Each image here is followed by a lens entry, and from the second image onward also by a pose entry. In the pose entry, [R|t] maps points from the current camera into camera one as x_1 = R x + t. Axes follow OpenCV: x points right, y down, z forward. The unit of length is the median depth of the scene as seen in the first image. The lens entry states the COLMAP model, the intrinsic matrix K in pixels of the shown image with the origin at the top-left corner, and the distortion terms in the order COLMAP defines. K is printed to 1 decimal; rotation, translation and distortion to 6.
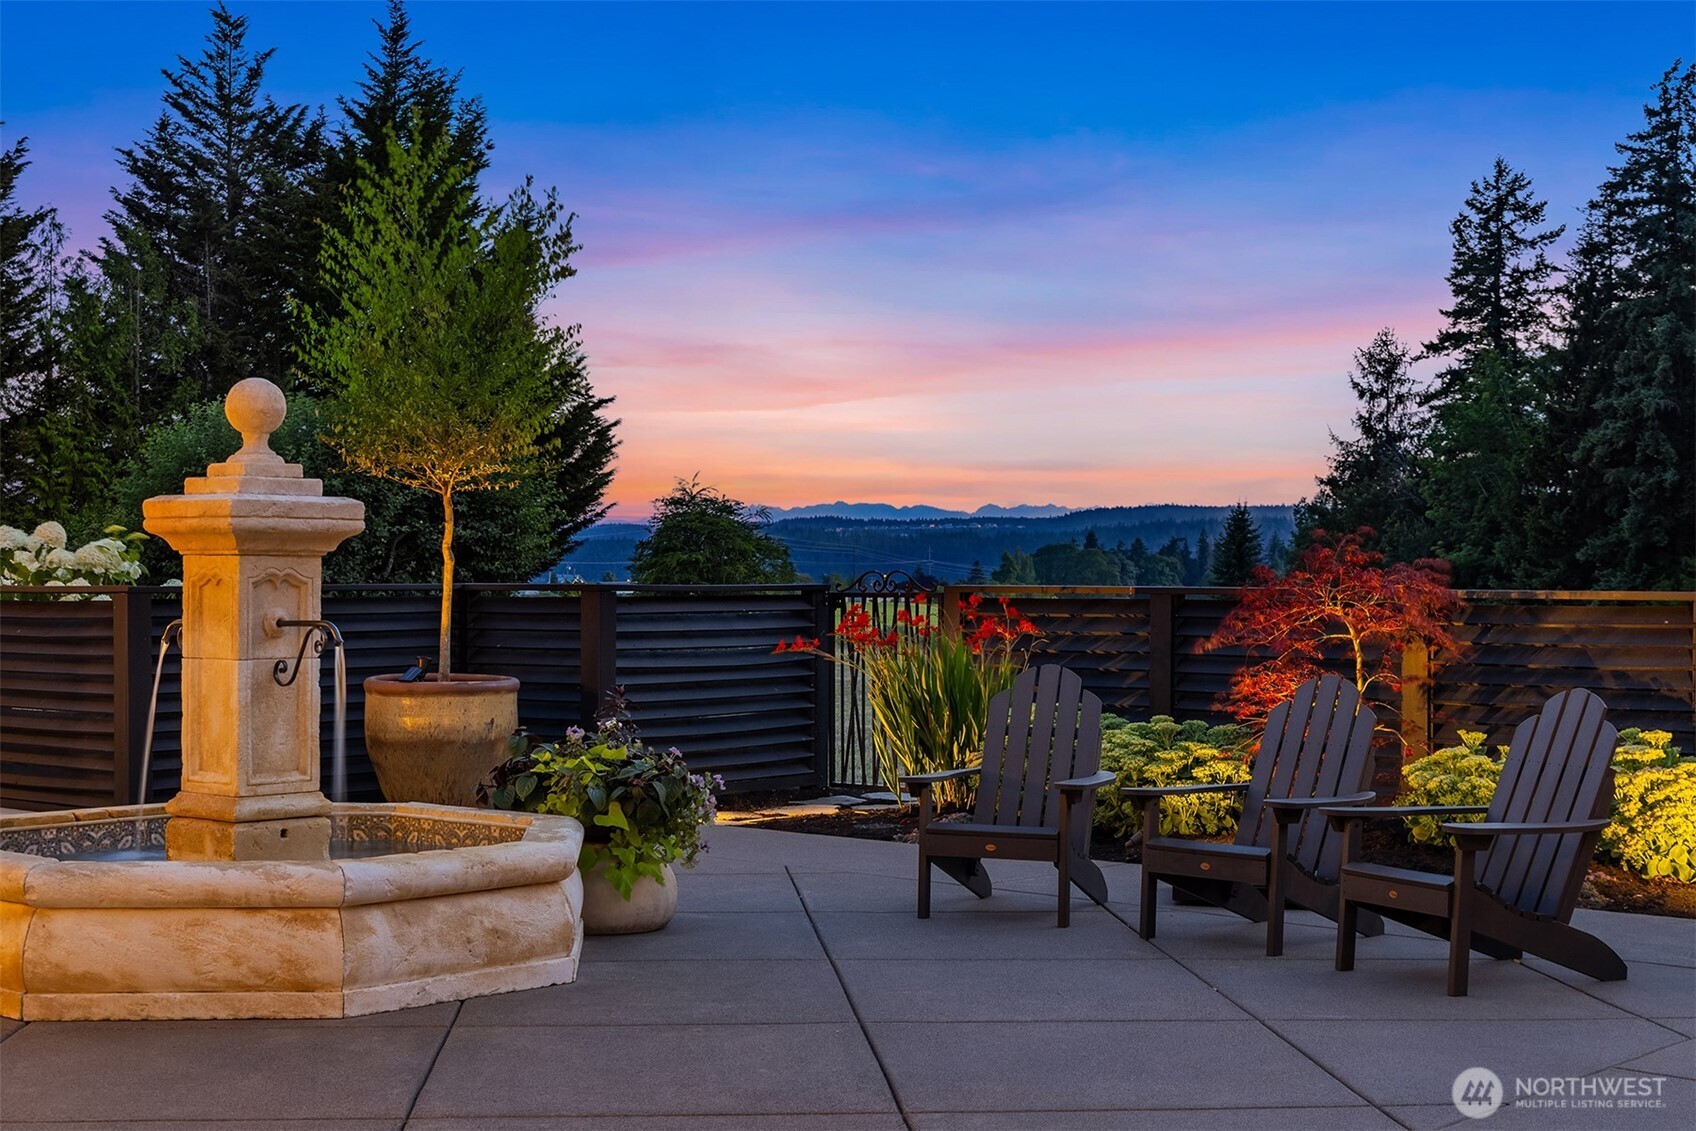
lens RADIAL K [[2442.9, 0, 850.5], [0, 2442.9, 557.9], [0, 0, 1]] dist [-0.032704, 0.000000]
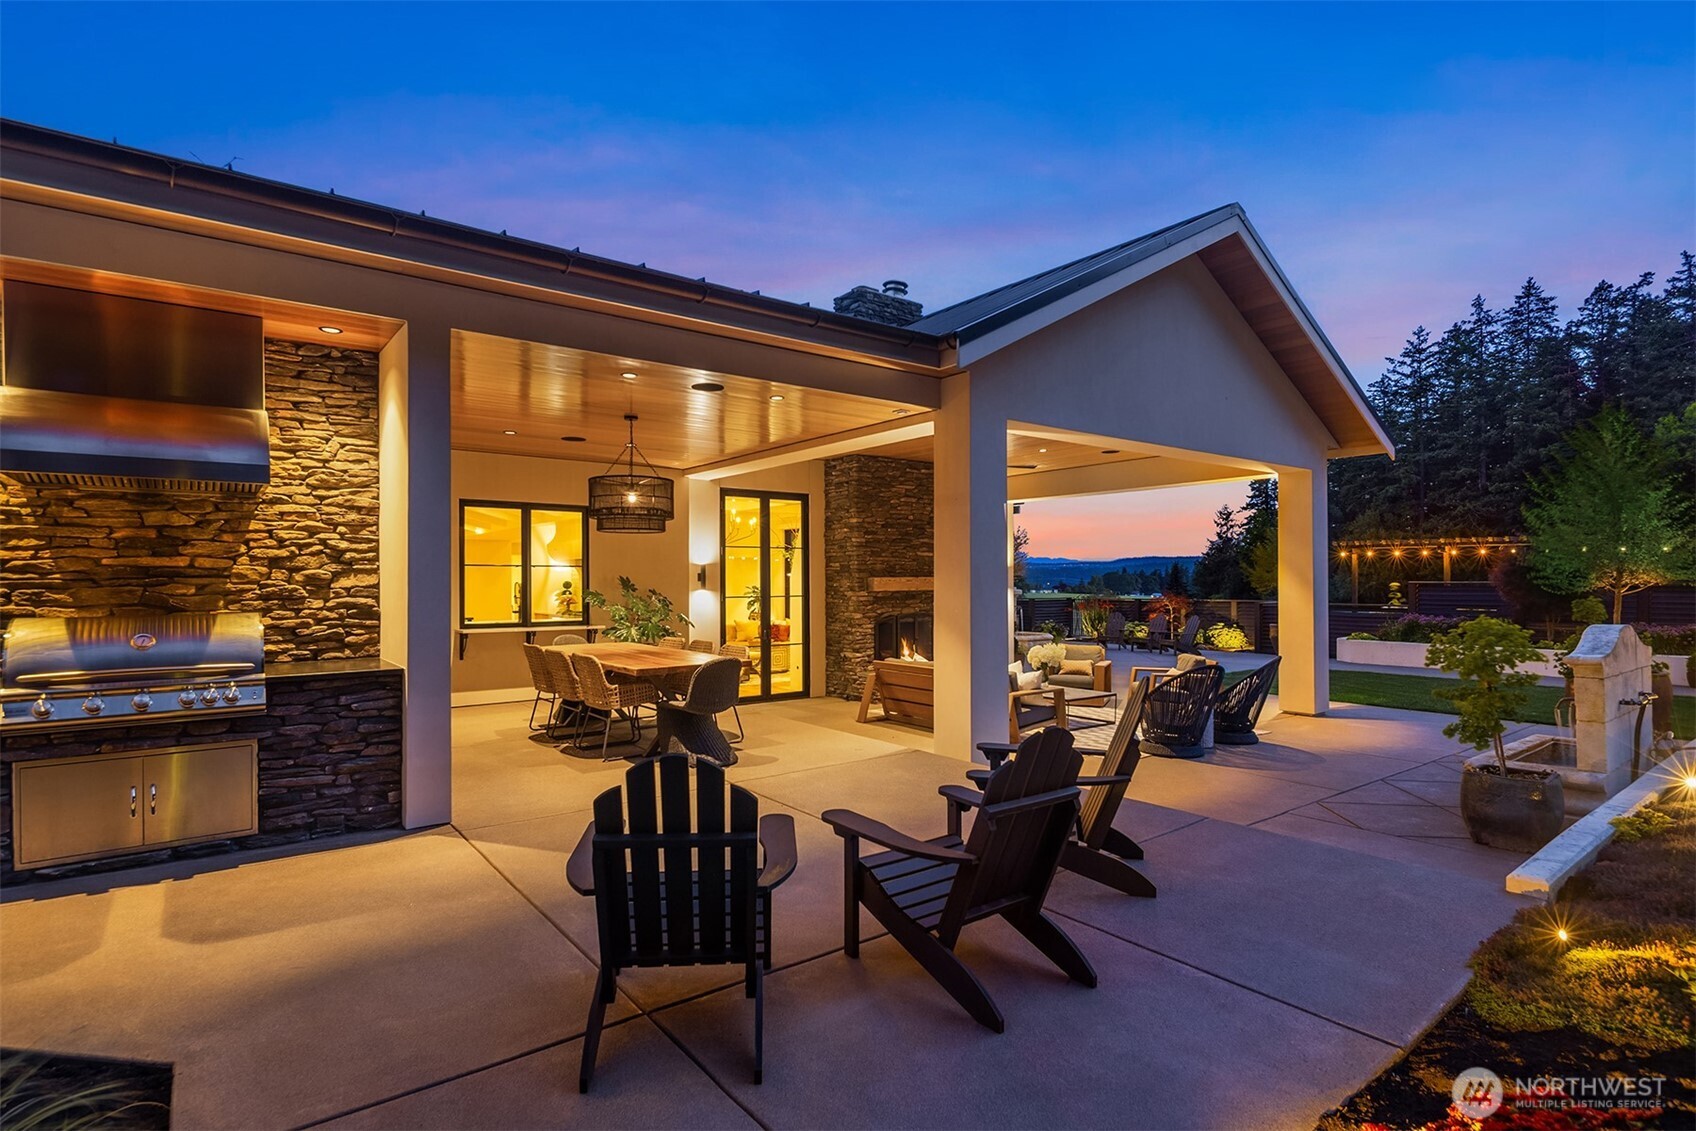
lens RADIAL K [[827.5, 0, 843.7], [0, 827.5, 572.4], [0, 0, 1]] dist [0.000997, 0.000064]
pose [[0.973897, -0.010118, -0.226766, -0.028064], [0.008502, 0.999931, -0.008102, -0.011169], [0.226832, 0.005963, 0.973916, -0.293117]]
